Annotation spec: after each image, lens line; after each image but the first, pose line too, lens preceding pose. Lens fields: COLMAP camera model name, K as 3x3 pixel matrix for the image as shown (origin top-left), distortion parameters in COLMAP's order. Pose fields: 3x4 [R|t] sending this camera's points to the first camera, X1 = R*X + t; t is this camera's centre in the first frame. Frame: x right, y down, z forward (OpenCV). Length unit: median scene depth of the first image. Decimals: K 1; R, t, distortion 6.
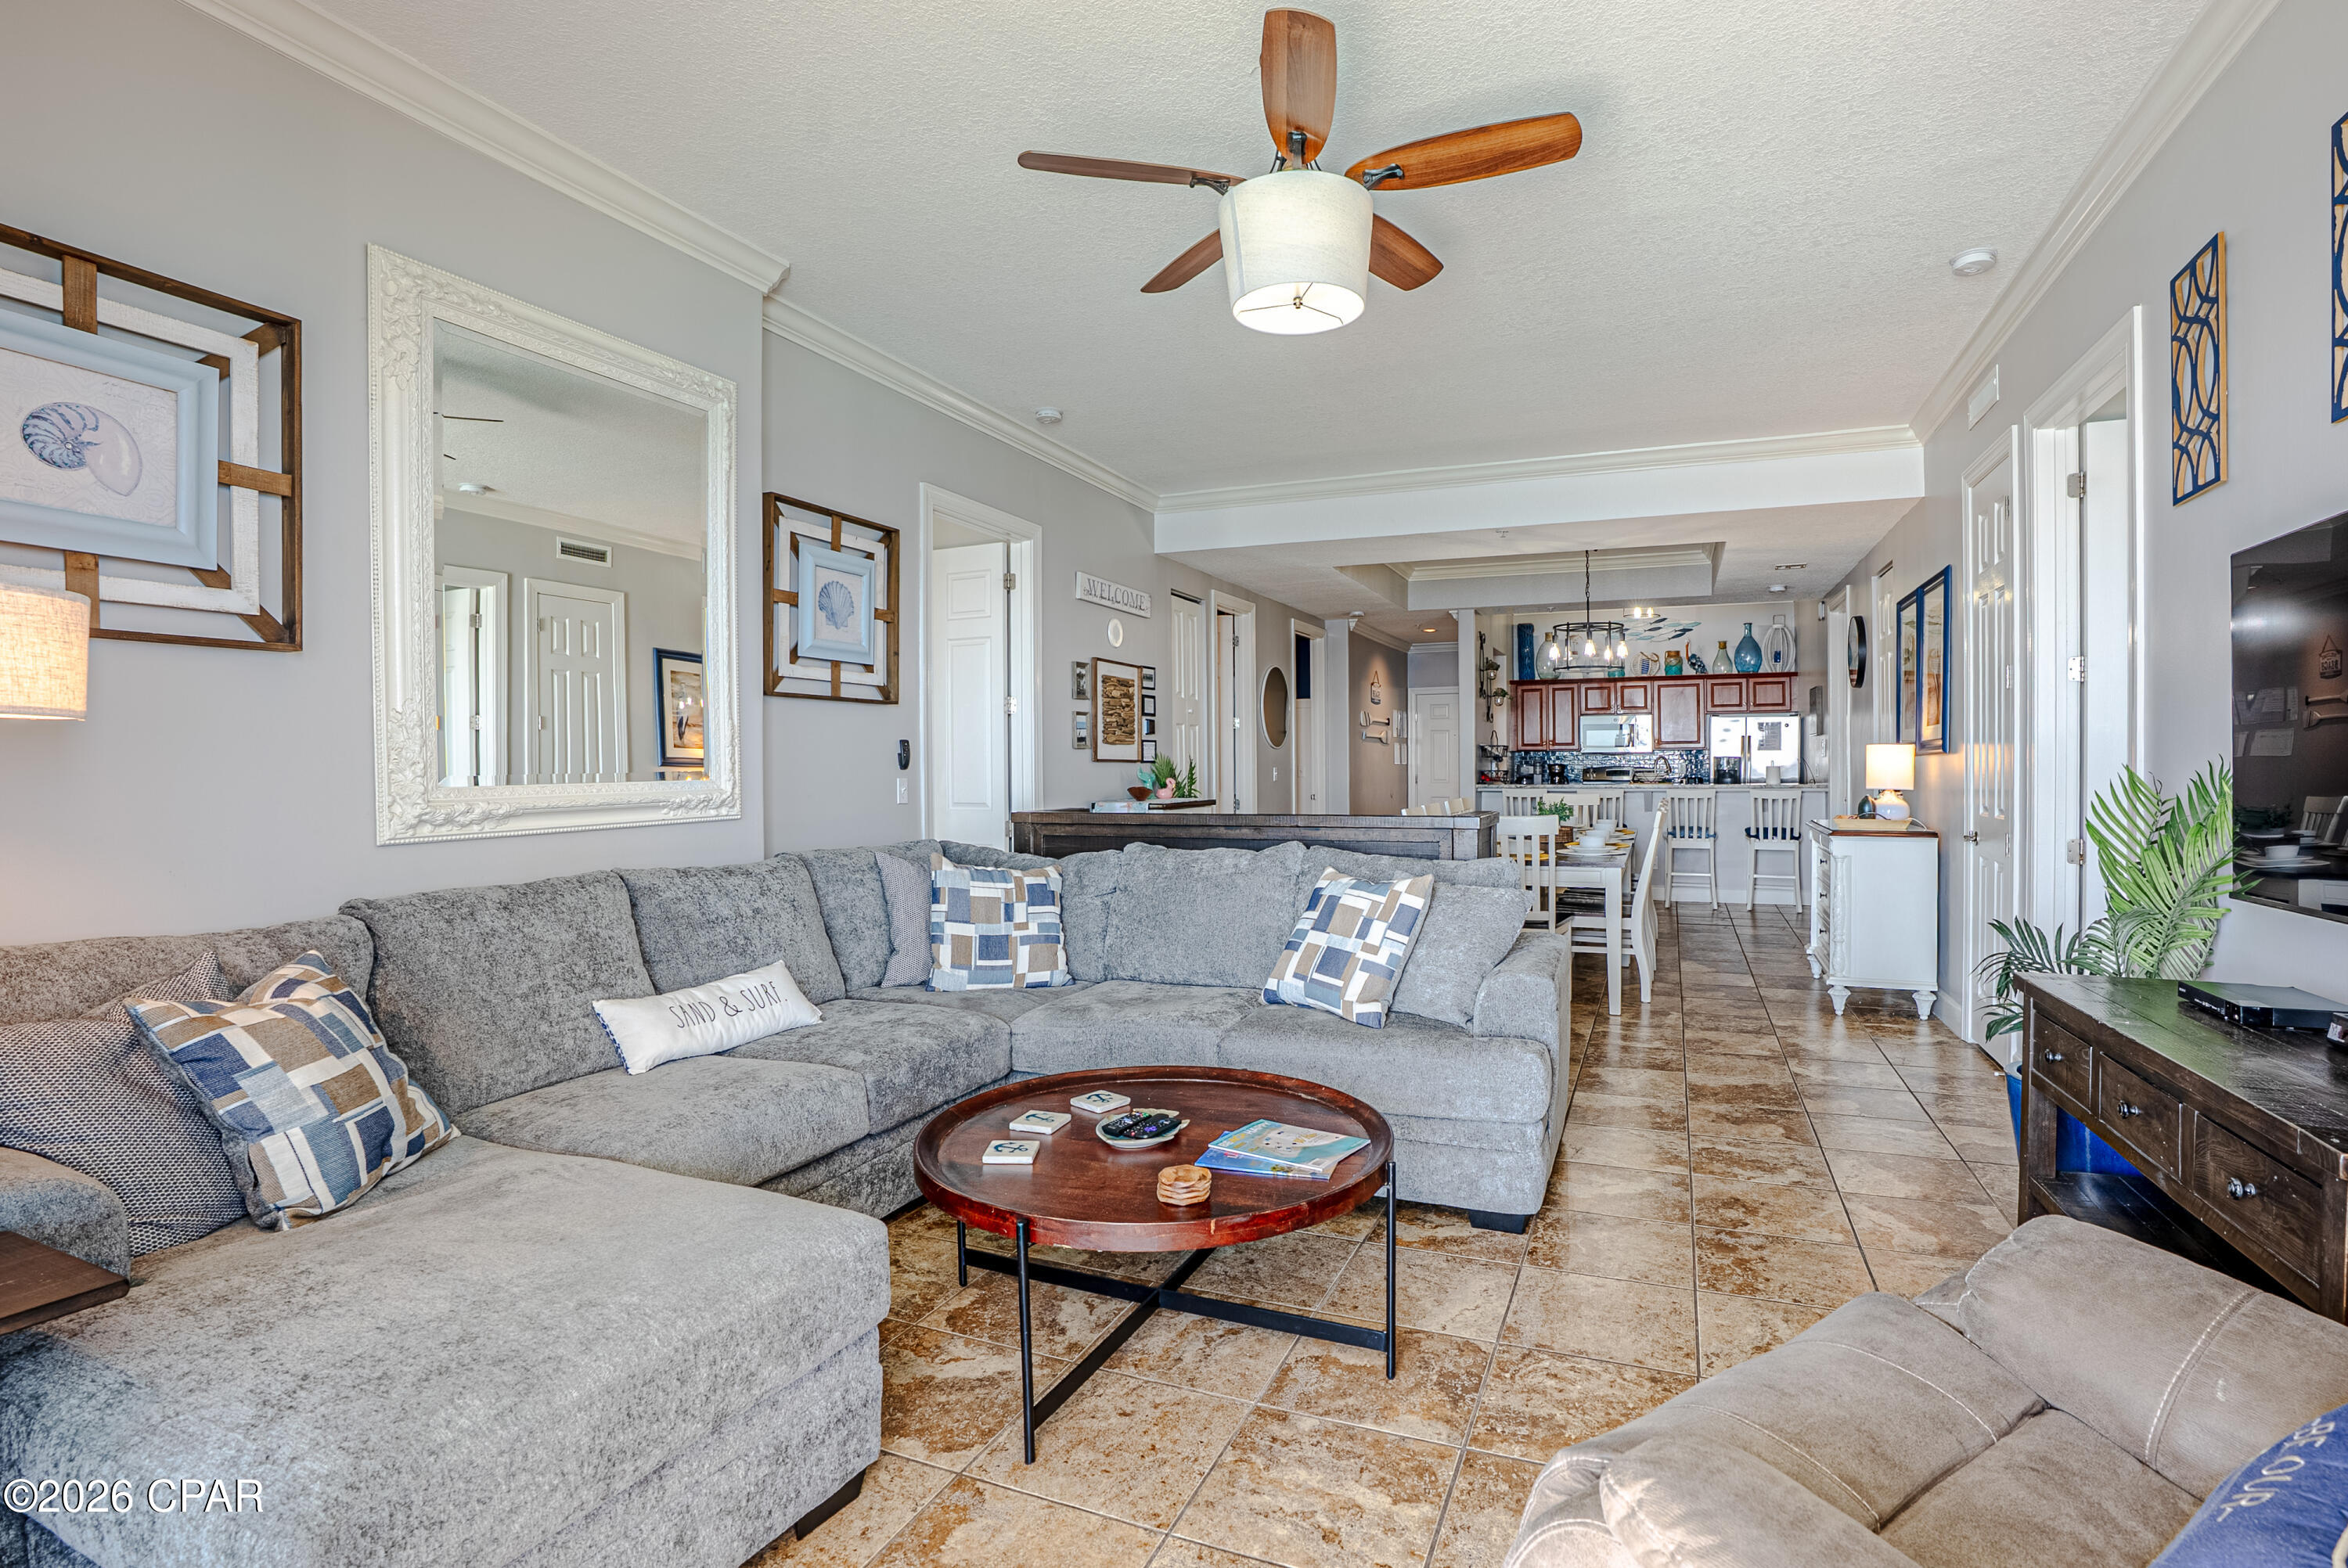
lens RADIAL K [[1136.3, 0, 1174.0], [0, 1136.3, 784.0], [0, 0, 1]] dist [-0.070275, 0.028977]
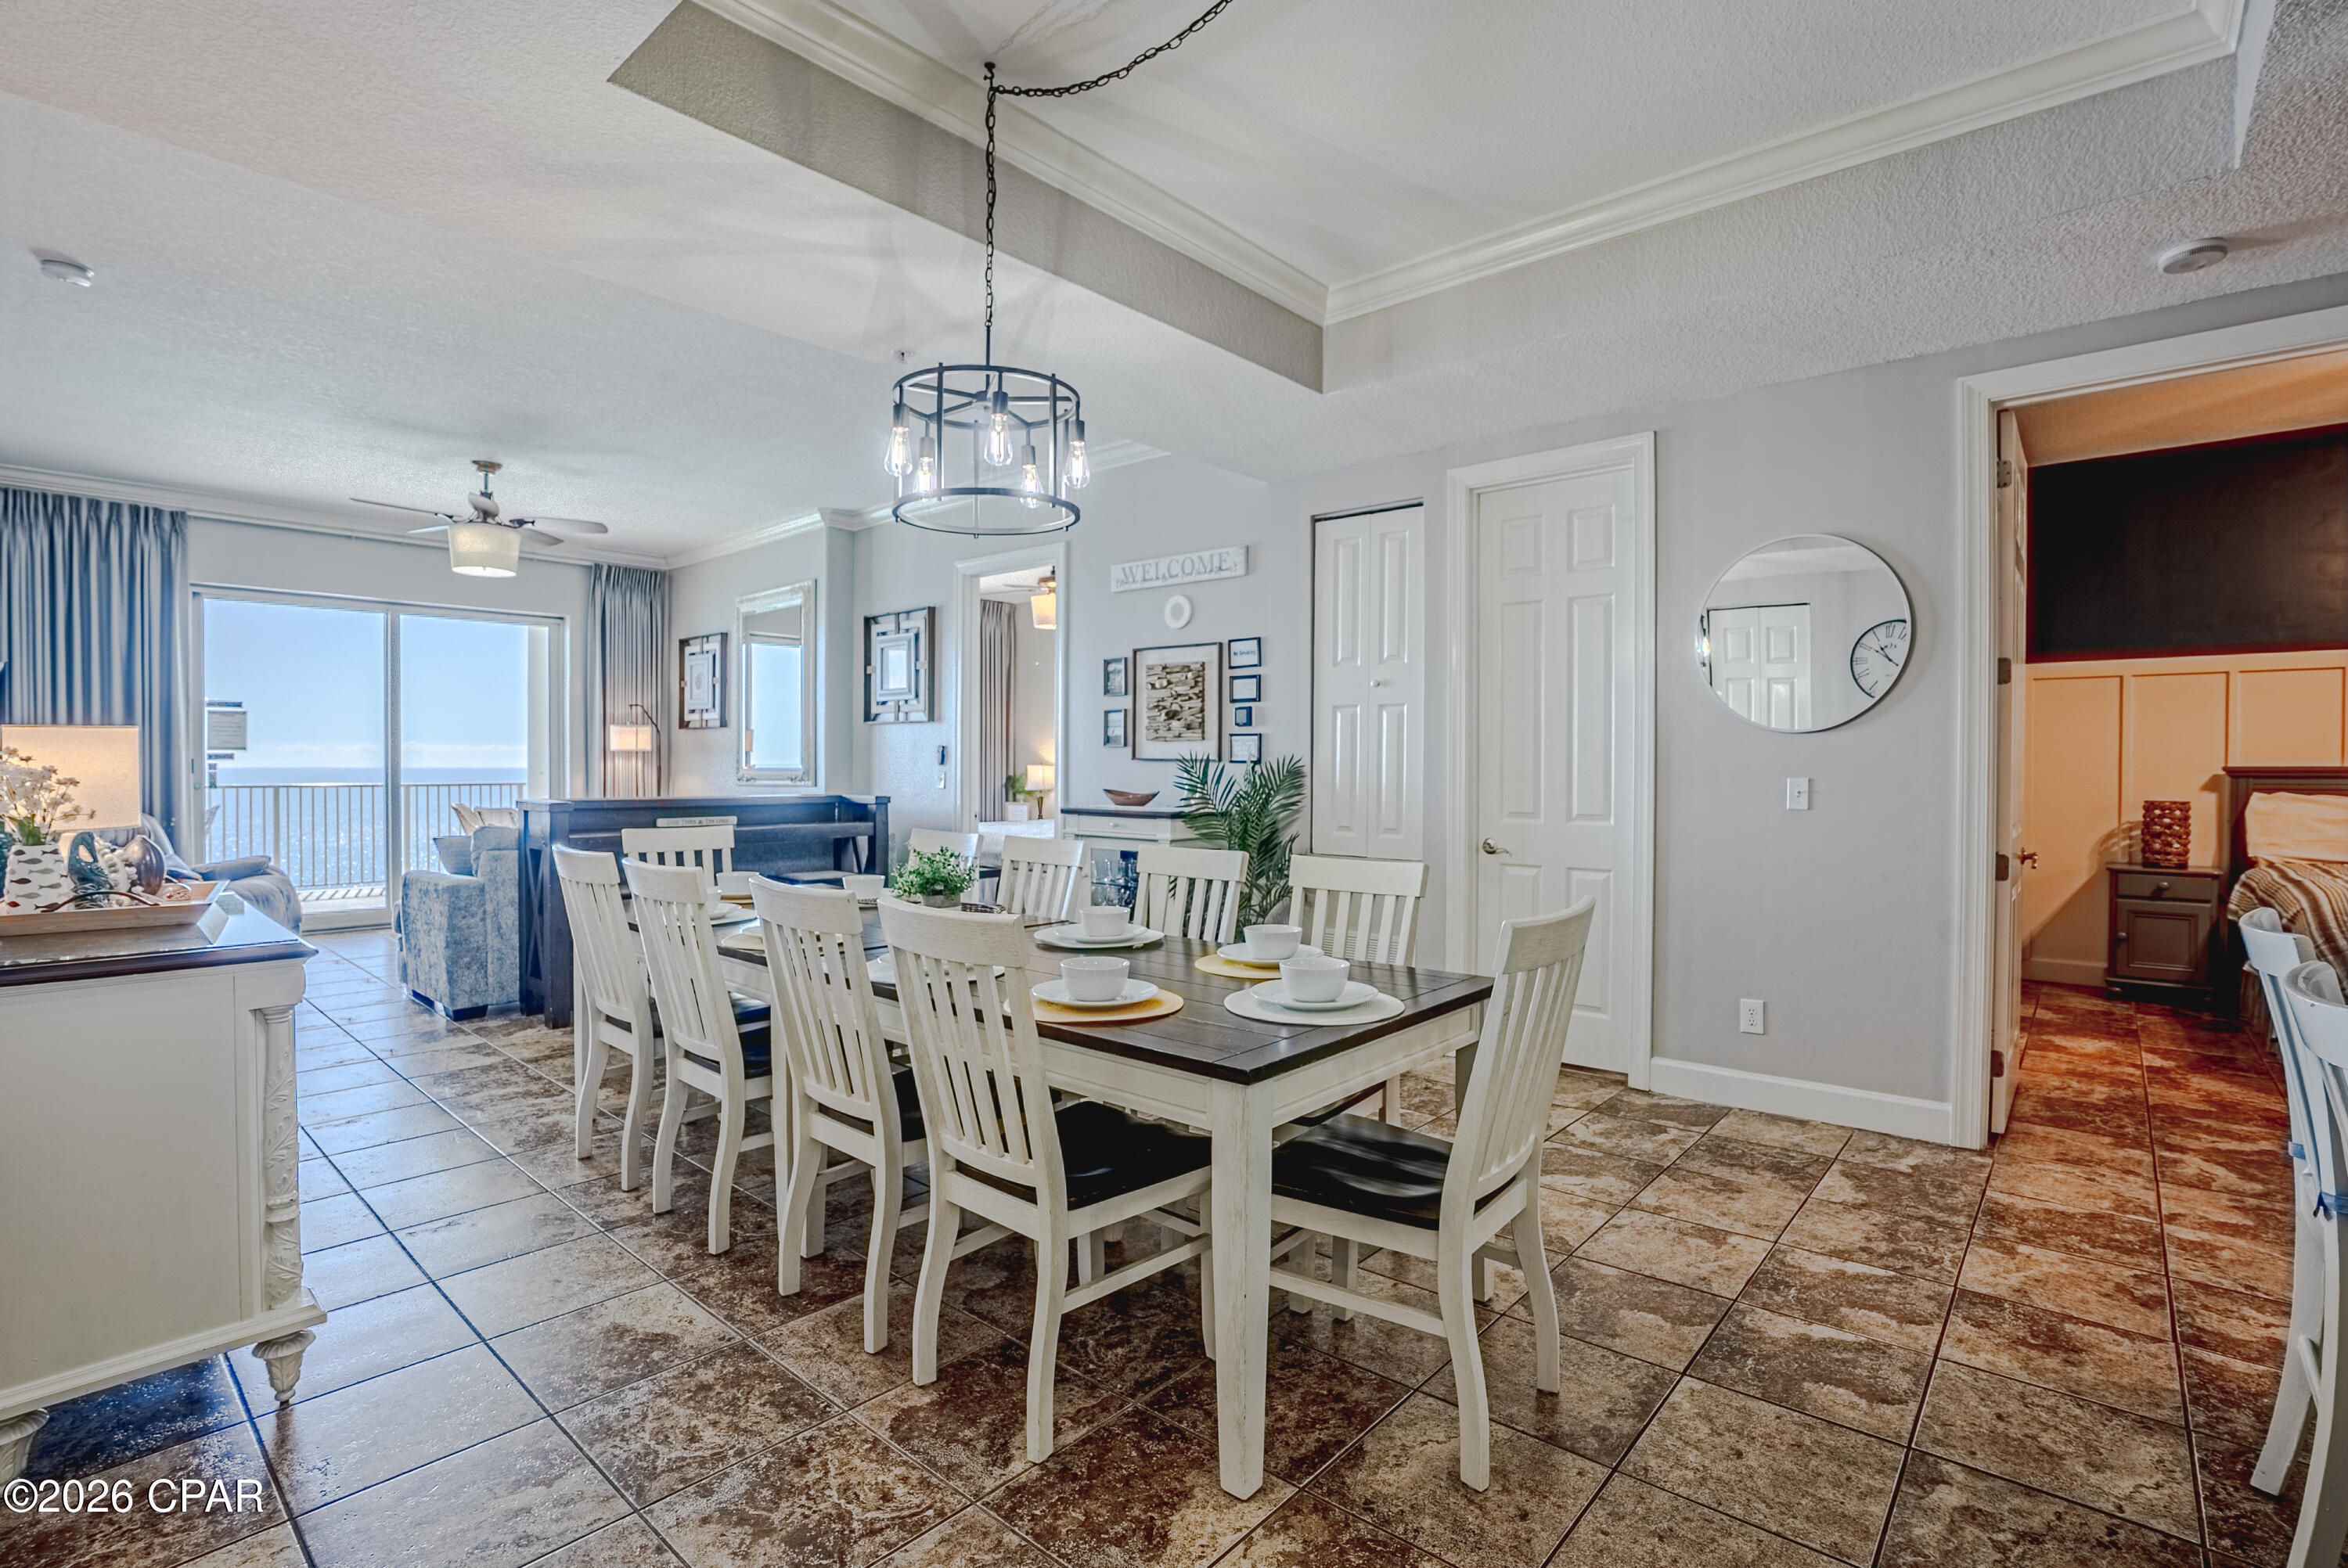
lens RADIAL K [[1103.3, 0, 1179.9], [0, 1103.3, 774.0], [0, 0, 1]] dist [-0.064390, 0.021888]
pose [[-0.306068, 0.008464, -0.951972, 1.152163], [-0.020841, 0.999661, 0.015588, -0.034865], [0.951782, 0.024612, -0.305787, 1.947088]]
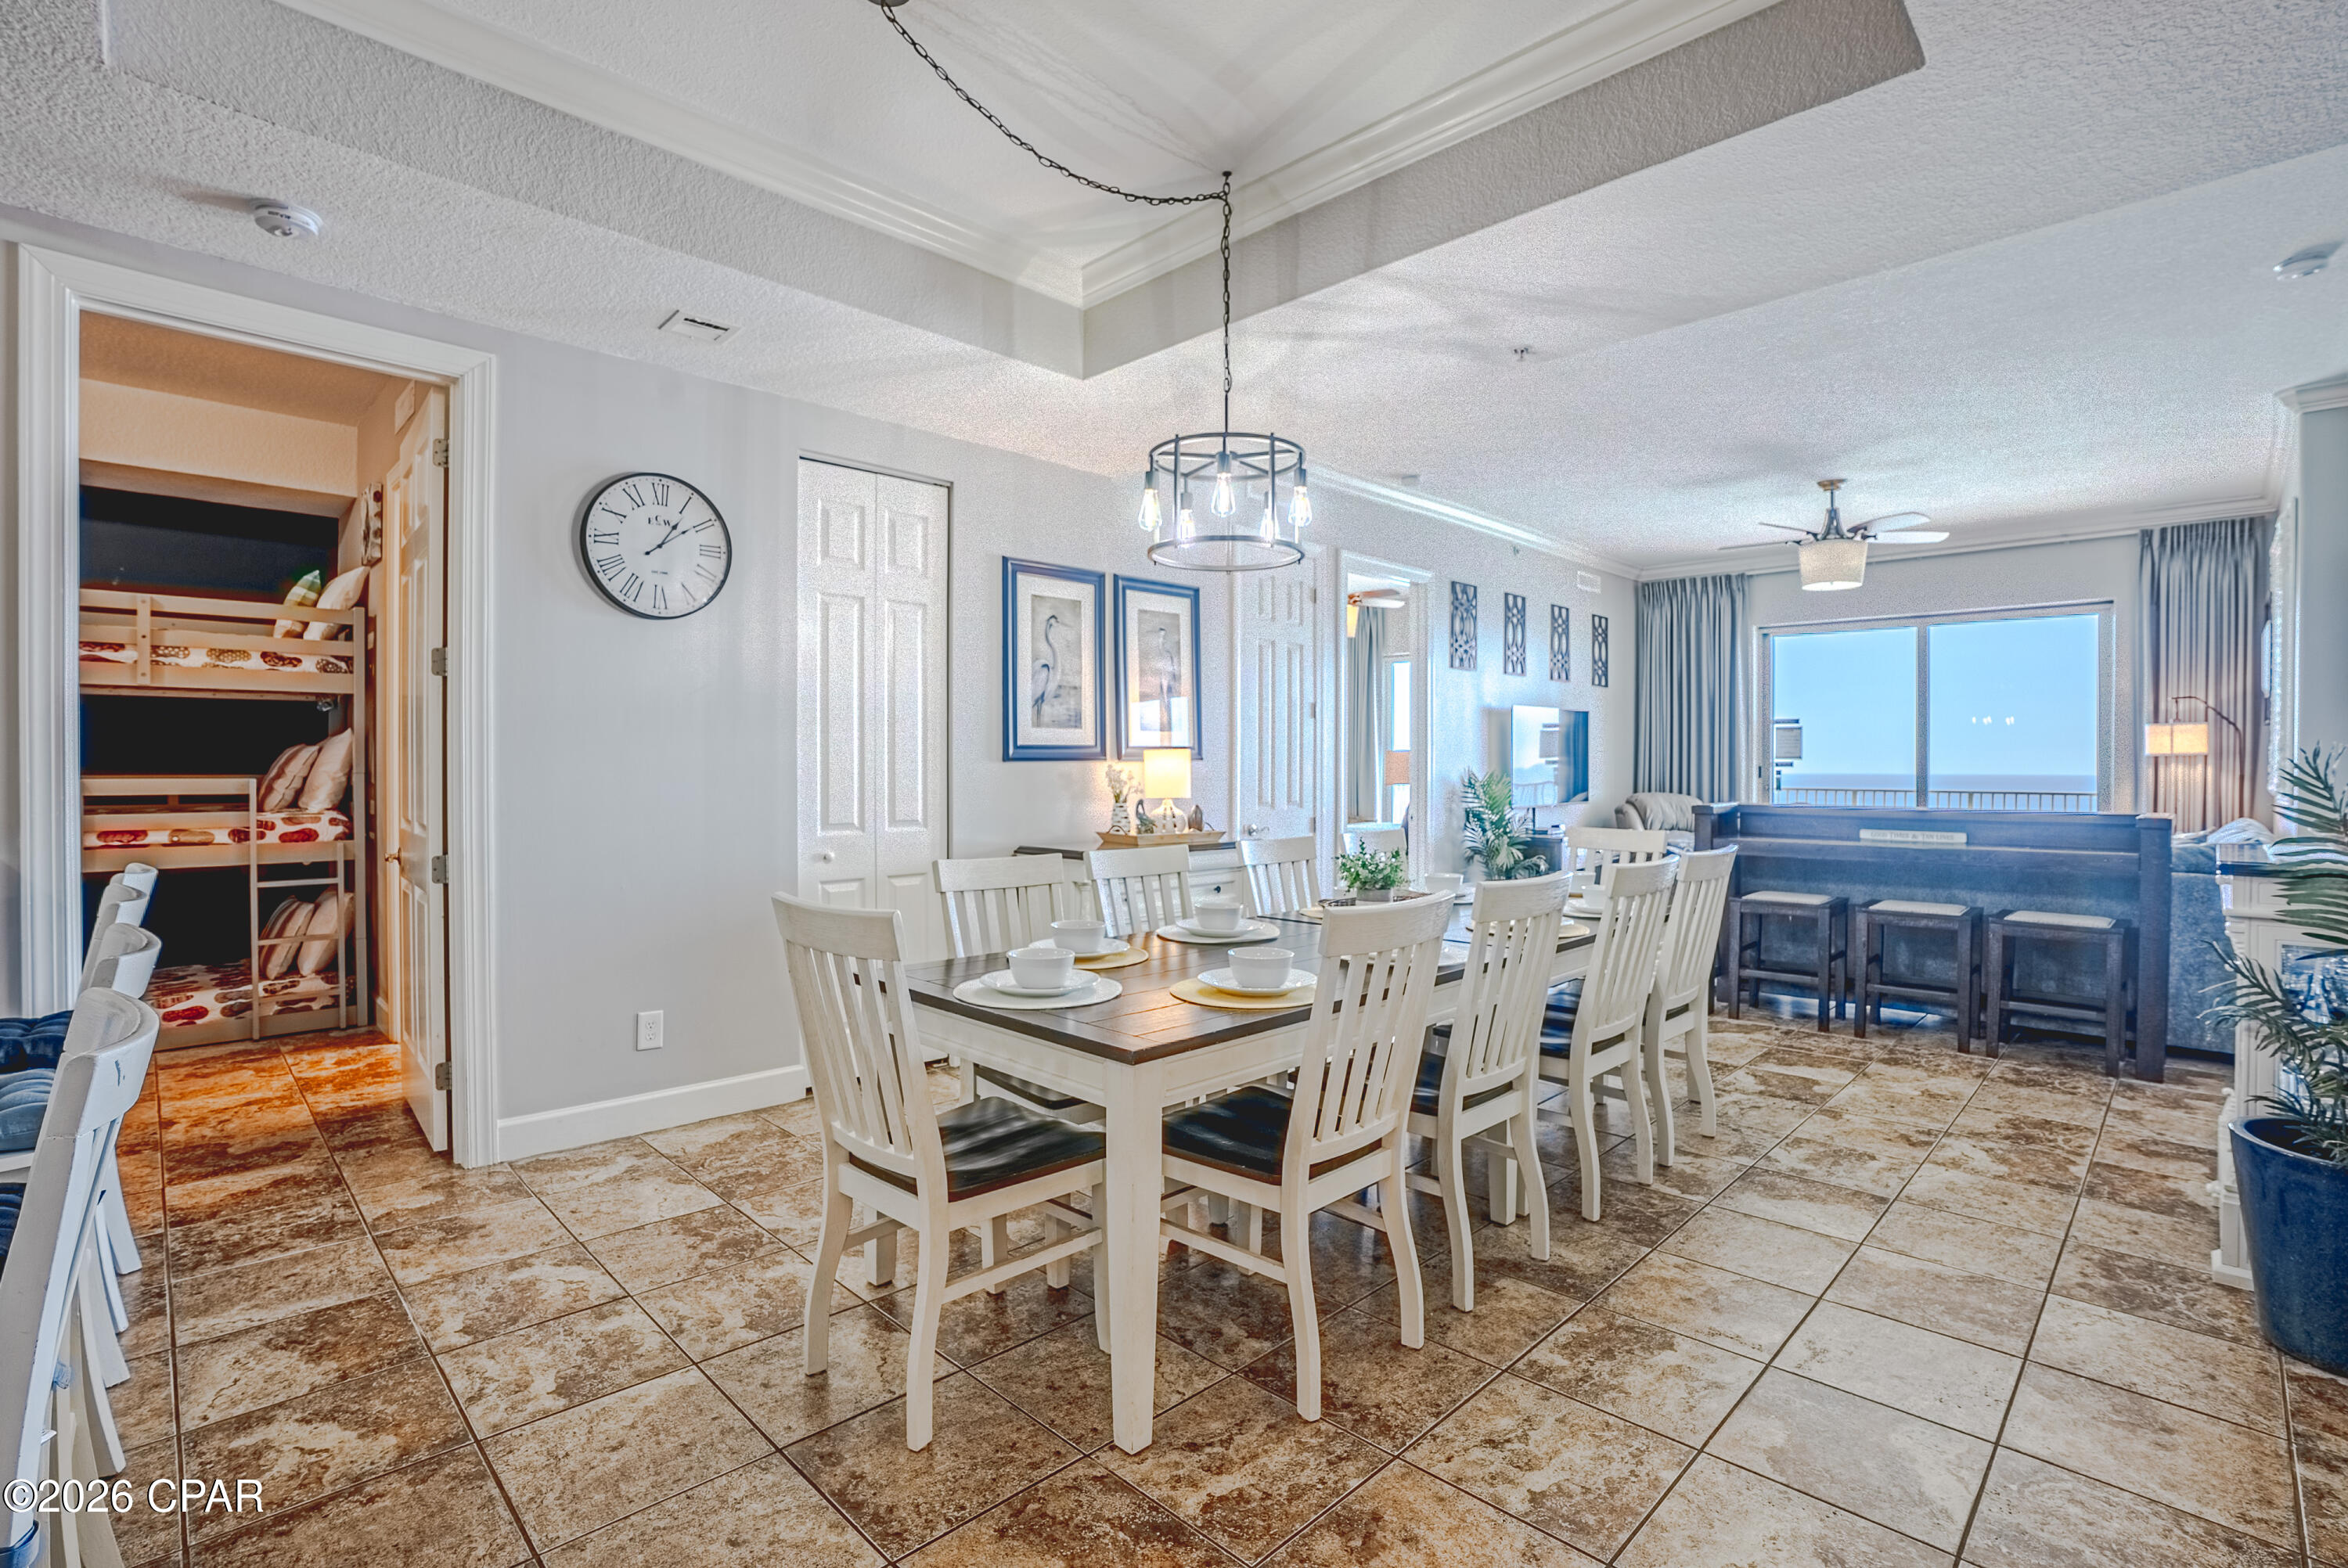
lens RADIAL K [[1088.7, 0, 1195.0], [0, 1088.7, 776.2], [0, 0, 1]] dist [-0.068525, 0.024917]
pose [[-0.933470, -0.006079, 0.358603, 0.361035], [0.004044, 0.999614, 0.027473, -0.042286], [-0.358632, 0.027095, -0.933086, 2.324299]]
